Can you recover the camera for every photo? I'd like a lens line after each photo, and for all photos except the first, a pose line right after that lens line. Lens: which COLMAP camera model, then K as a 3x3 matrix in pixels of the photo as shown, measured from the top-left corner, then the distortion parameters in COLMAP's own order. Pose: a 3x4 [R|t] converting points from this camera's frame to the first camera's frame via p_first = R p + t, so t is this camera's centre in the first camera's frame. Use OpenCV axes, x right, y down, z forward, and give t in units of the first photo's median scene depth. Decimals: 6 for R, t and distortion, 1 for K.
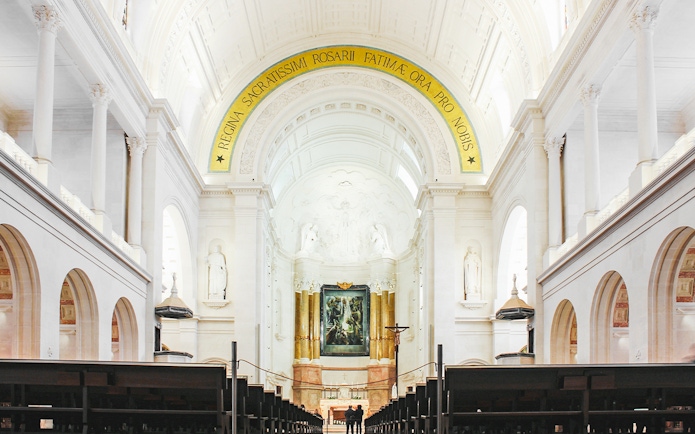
lens RADIAL K [[2211.0, 0, 347.5], [0, 2211.0, 217.0], [0, 0, 1]] dist [2.864728, -0.088223]
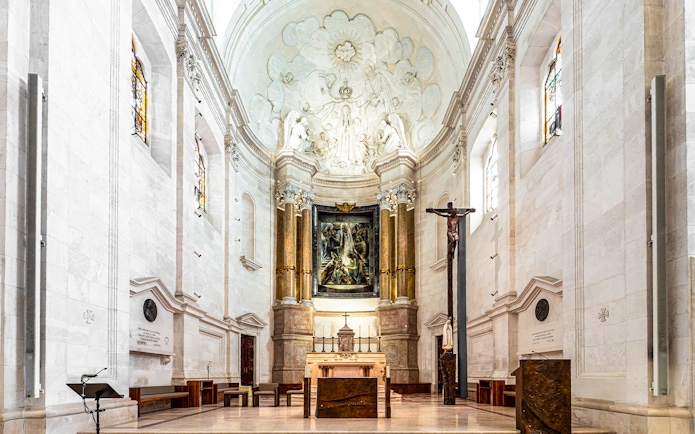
lens RADIAL K [[2211.0, 0, 347.5], [0, 2211.0, 217.0], [0, 0, 1]] dist [2.864728, -0.088223]
pose [[0.999997, -0.002428, -0.000174, -0.000389], [0.002431, 0.999822, 0.018712, 0.021216], [0.000128, -0.018712, 0.999825, 0.256334]]
